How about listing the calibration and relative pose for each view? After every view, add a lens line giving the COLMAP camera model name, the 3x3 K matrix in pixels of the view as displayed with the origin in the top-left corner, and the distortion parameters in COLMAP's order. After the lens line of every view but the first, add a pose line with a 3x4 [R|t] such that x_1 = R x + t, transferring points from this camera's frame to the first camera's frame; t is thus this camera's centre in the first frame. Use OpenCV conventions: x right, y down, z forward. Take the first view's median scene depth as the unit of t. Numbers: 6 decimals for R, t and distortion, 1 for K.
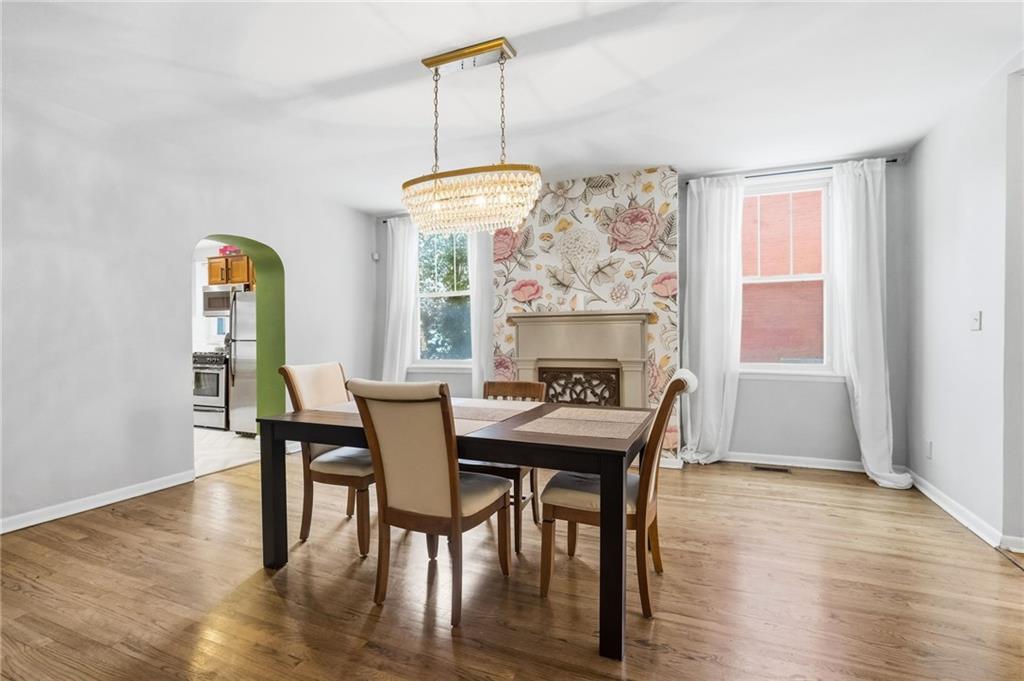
lens RADIAL K [[451.9, 0, 512.0], [0, 451.9, 340.5], [0, 0, 1]] dist [0.001260, -0.000017]
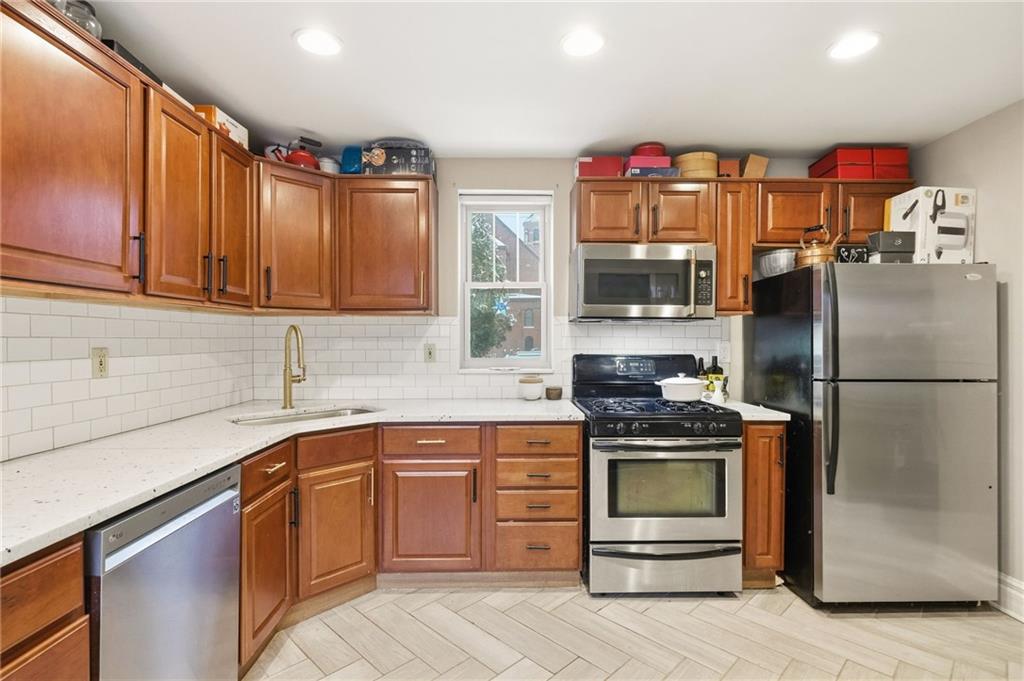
lens RADIAL K [[509.8, 0, 512.0], [0, 509.8, 340.5], [0, 0, 1]] dist [-0.000390, -0.001470]
pose [[0.923044, -0.001282, 0.384692, -1.265902], [0.002106, 0.999996, -0.001720, -0.042783], [-0.384689, 0.002398, 0.923043, 0.821960]]
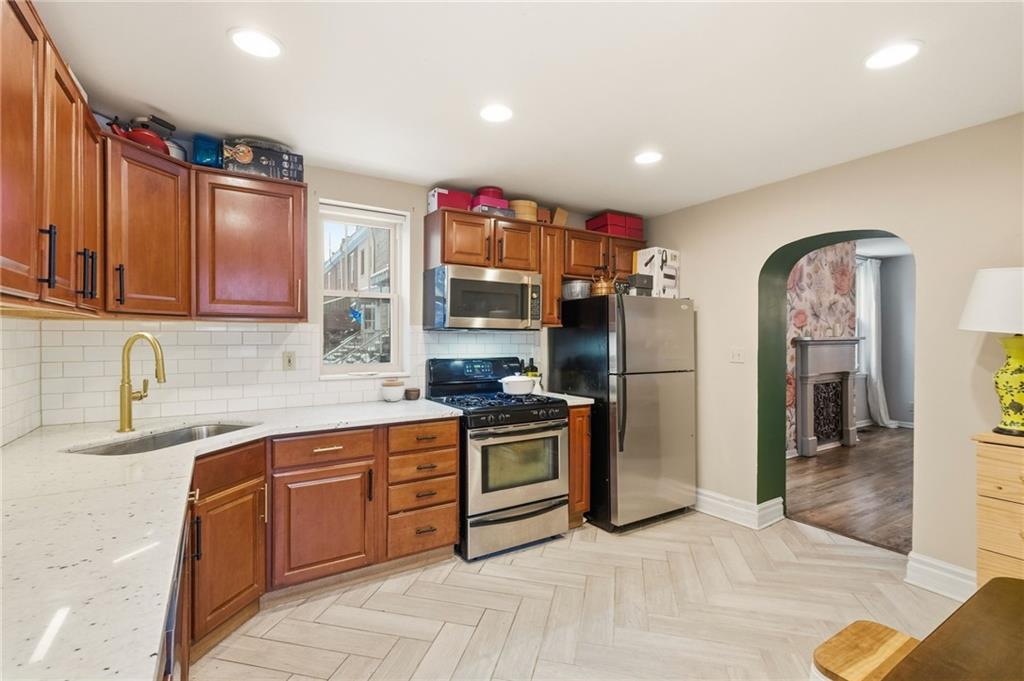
lens RADIAL K [[468.5, 0, 528.7], [0, 468.5, 336.8], [0, 0, 1]] dist [0.002367, -0.000247]
pose [[0.584437, 0.004293, 0.811428, -1.427622], [0.001123, 0.999981, -0.006100, -0.055281], [-0.811438, 0.004476, 0.584421, 0.881235]]
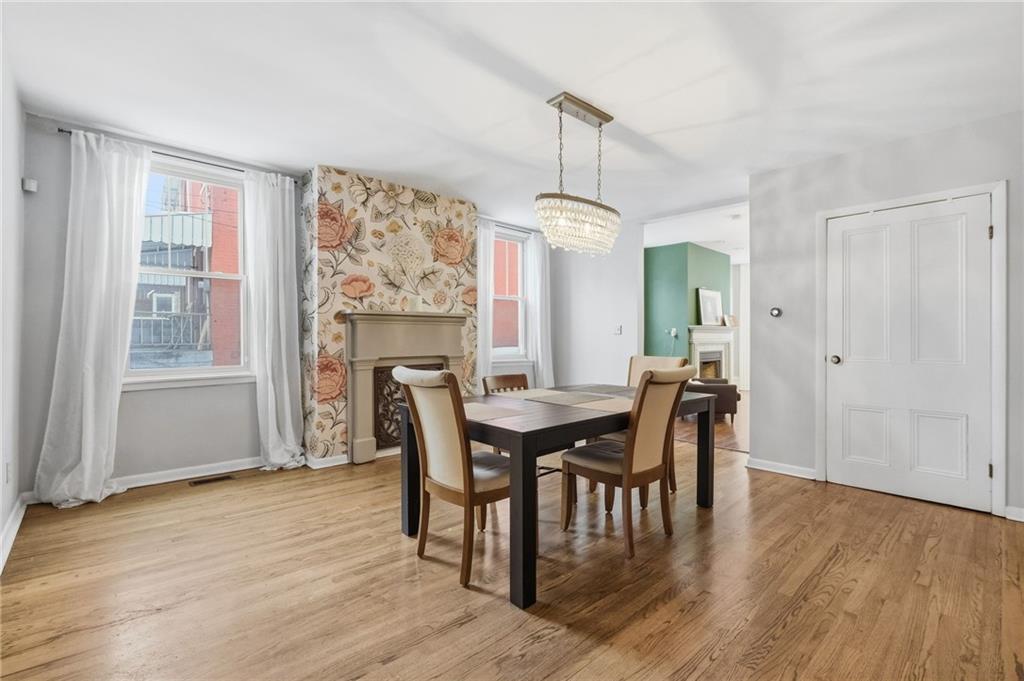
lens RADIAL K [[468.5, 0, 528.7], [0, 468.5, 336.8], [0, 0, 1]] dist [0.002367, -0.000247]
pose [[0.403766, 0.004552, 0.914851, -0.729908], [0.003289, 0.999974, -0.006427, 0.001603], [-0.914856, 0.005604, 0.403740, 0.292325]]
